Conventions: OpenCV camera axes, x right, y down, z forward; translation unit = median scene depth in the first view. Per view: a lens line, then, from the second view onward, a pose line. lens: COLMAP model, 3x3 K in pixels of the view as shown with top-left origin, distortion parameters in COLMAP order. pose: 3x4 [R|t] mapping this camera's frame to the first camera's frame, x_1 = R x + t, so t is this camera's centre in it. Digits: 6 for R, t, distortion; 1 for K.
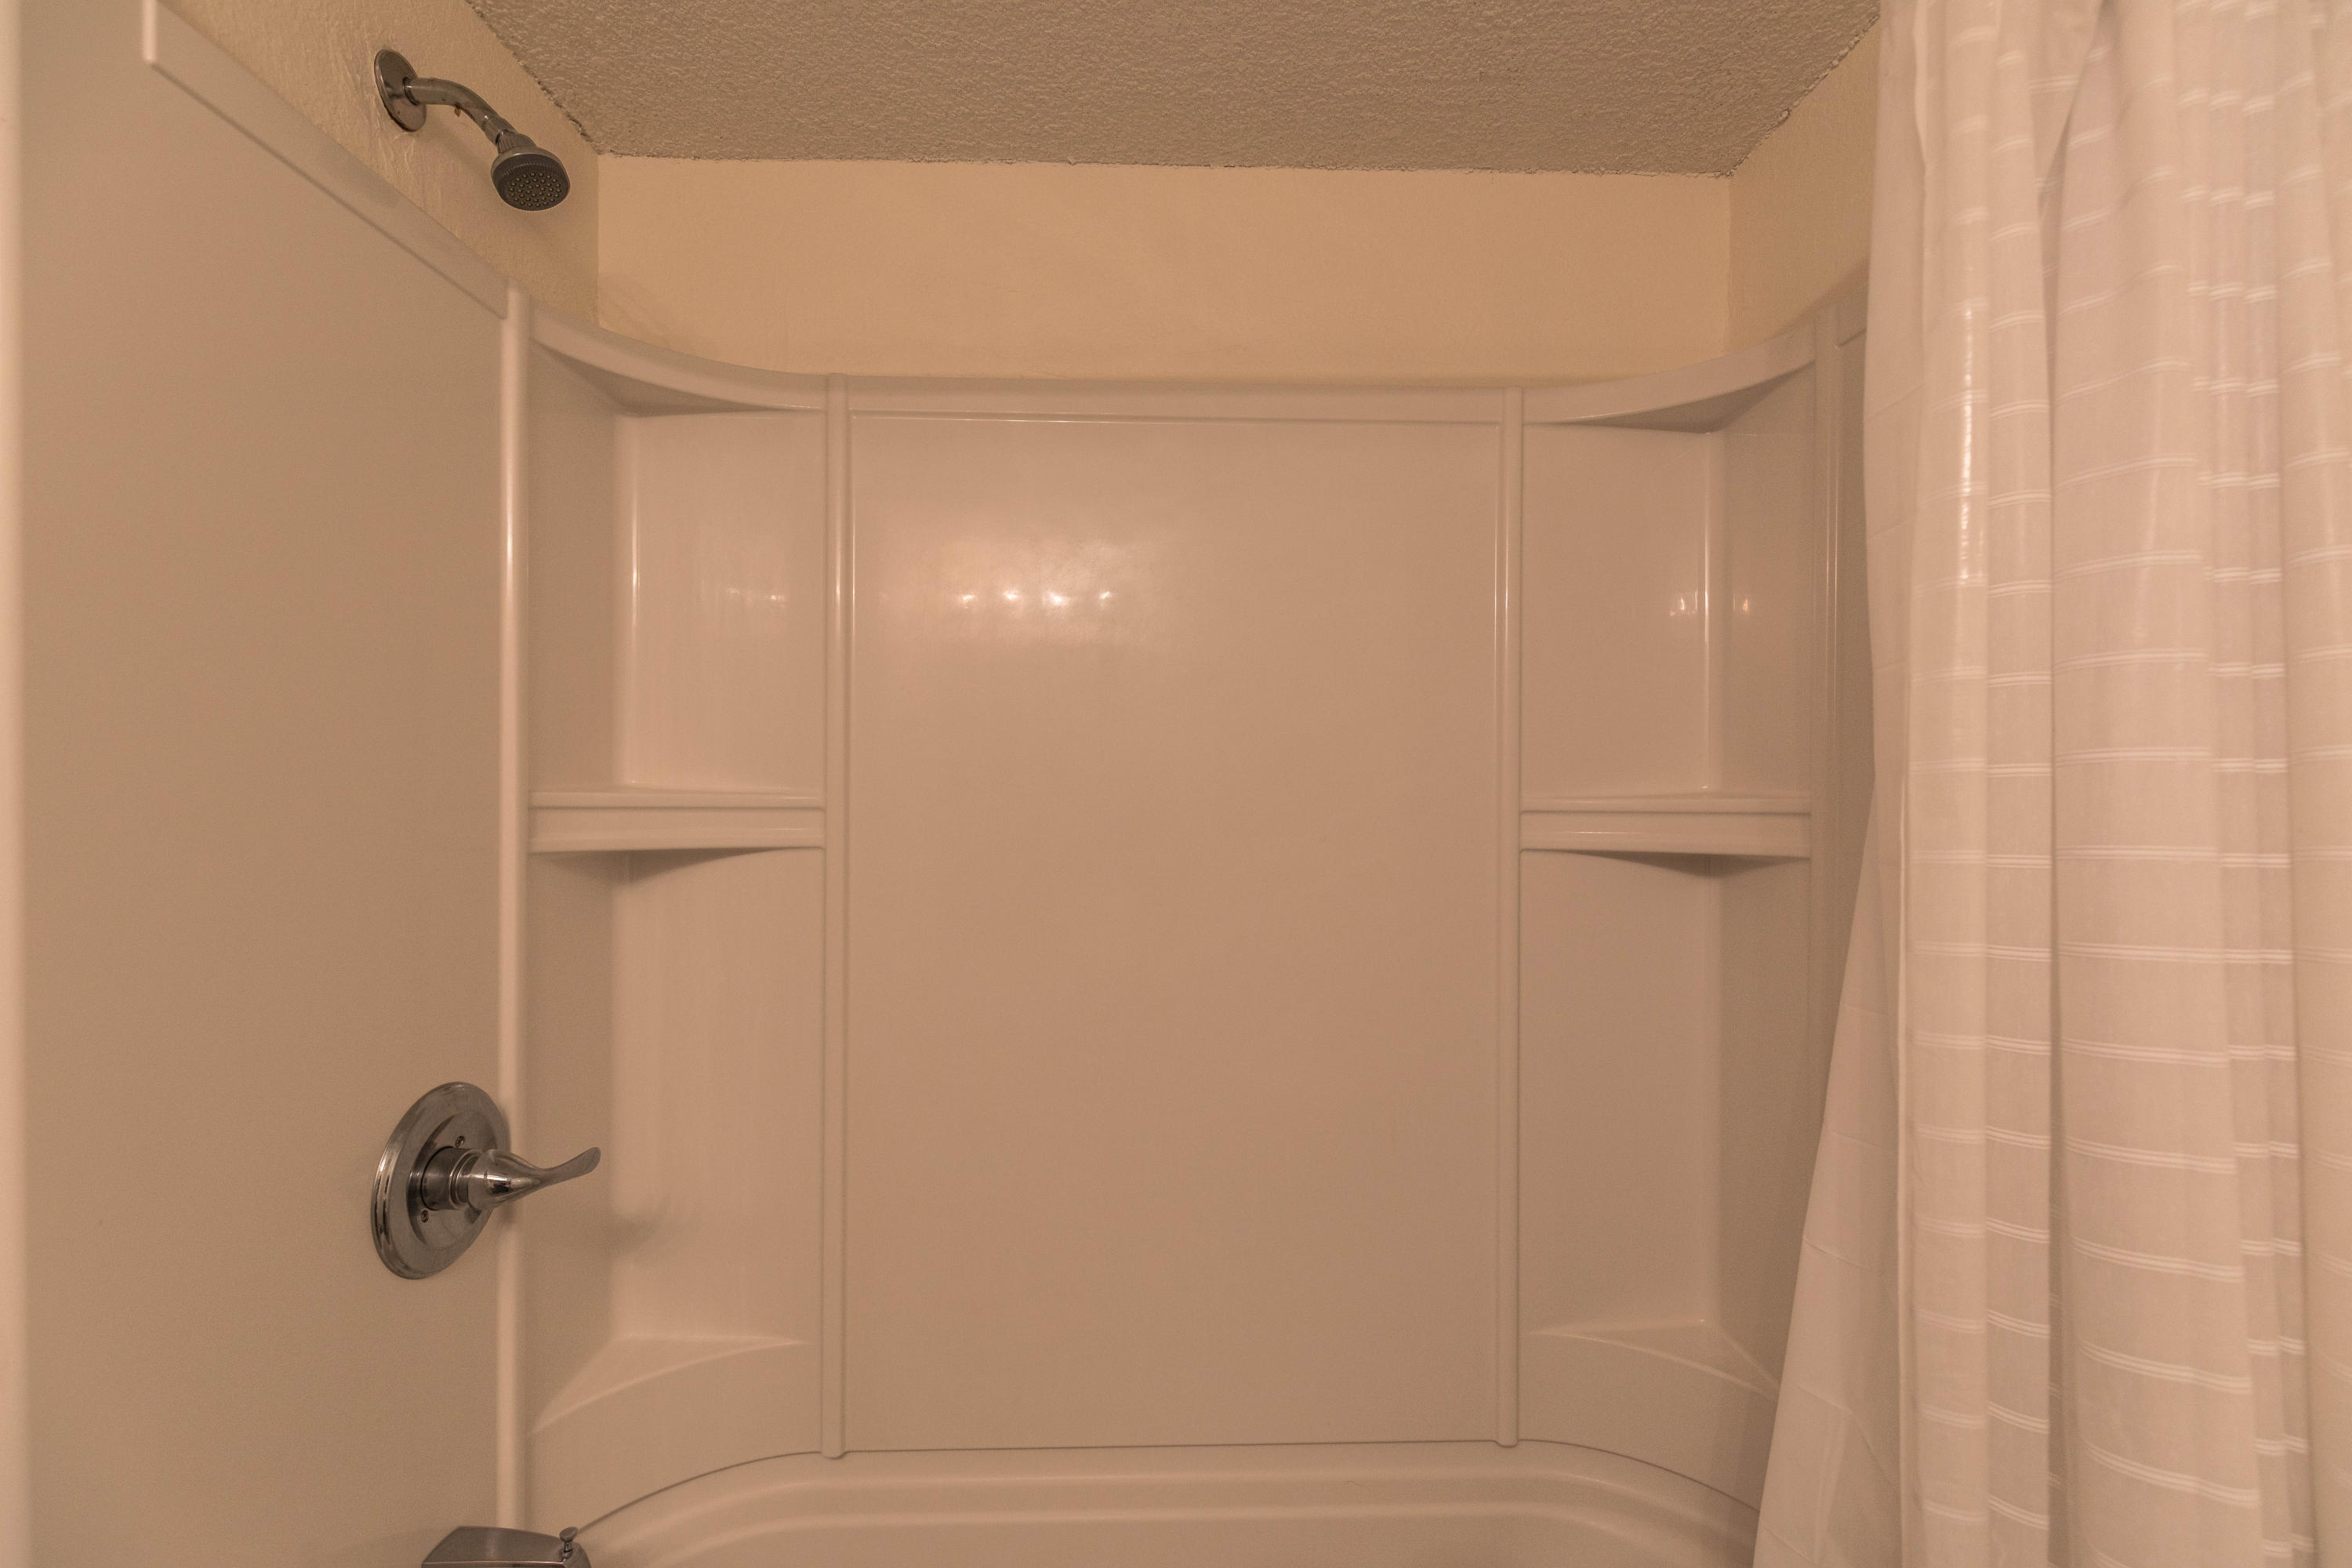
lens RADIAL K [[1071.3, 0, 1181.3], [0, 1071.3, 801.6], [0, 0, 1]] dist [0.008655, -0.001434]
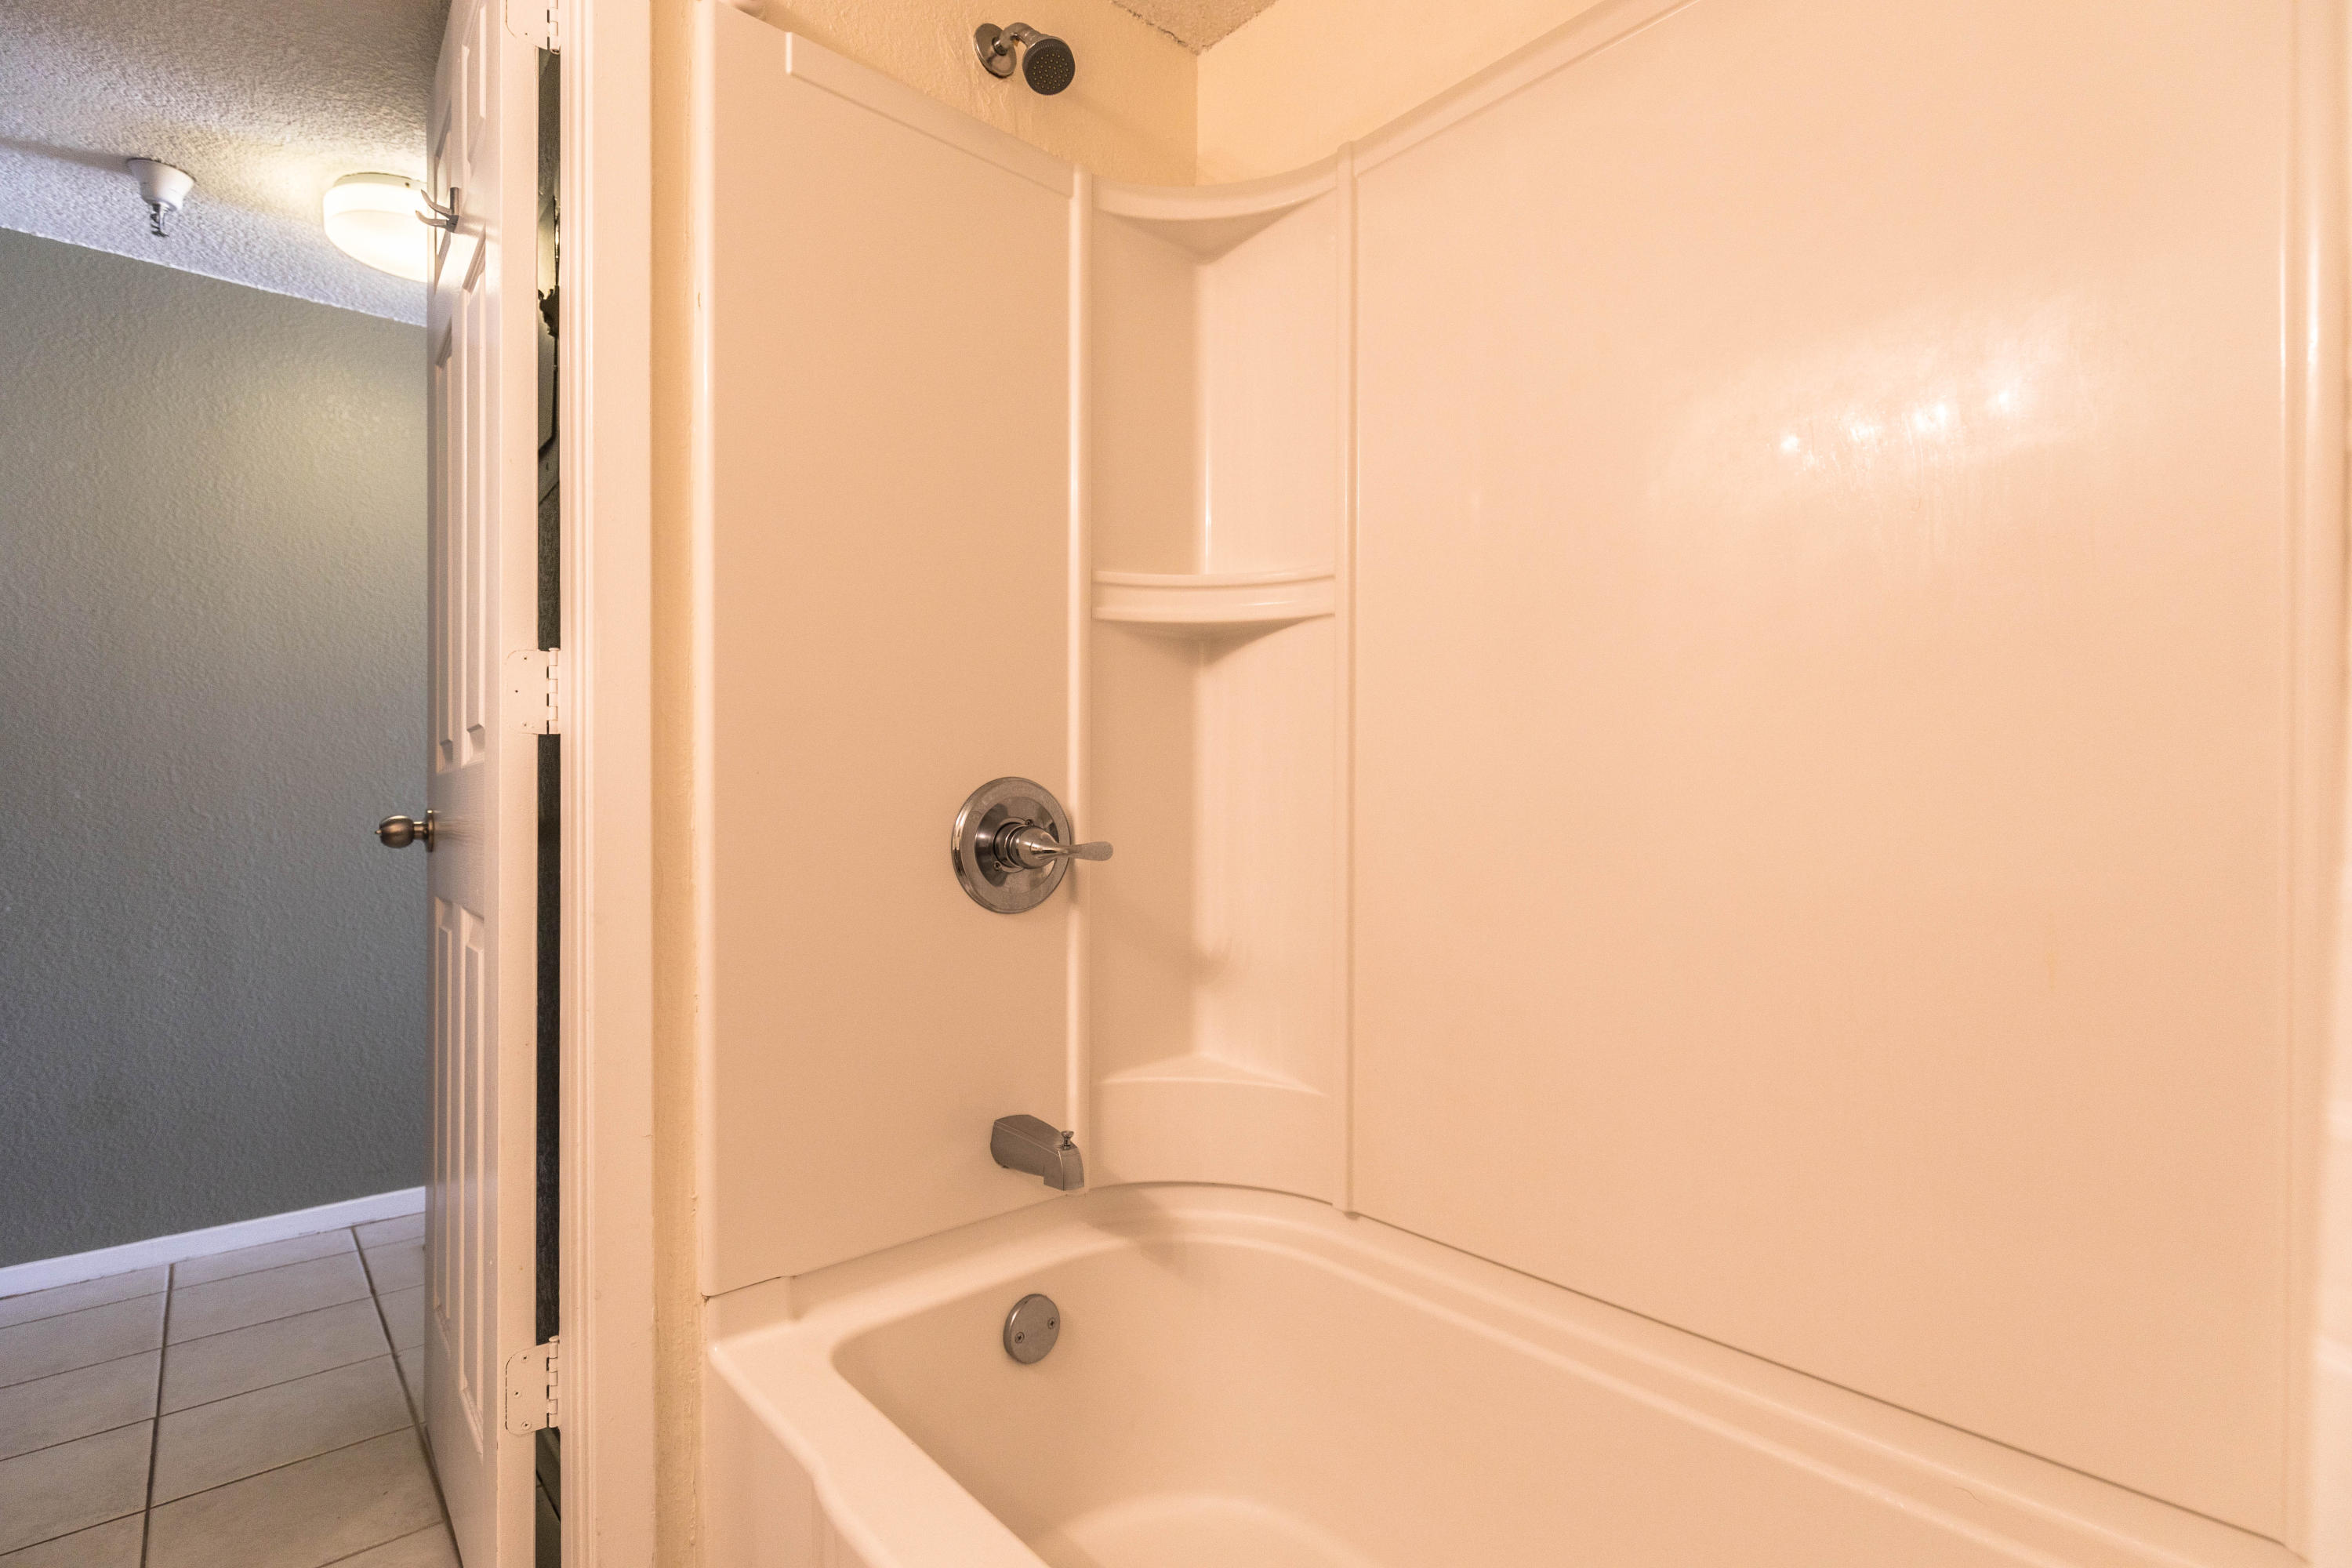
lens RADIAL K [[1071.3, 0, 1181.3], [0, 1071.3, 801.6], [0, 0, 1]] dist [0.008655, -0.001434]
pose [[0.636170, 0.001145, -0.771548, 0.430170], [-0.003454, 0.999993, -0.001364, 0.264349], [0.771541, 0.003533, 0.636170, 0.277677]]
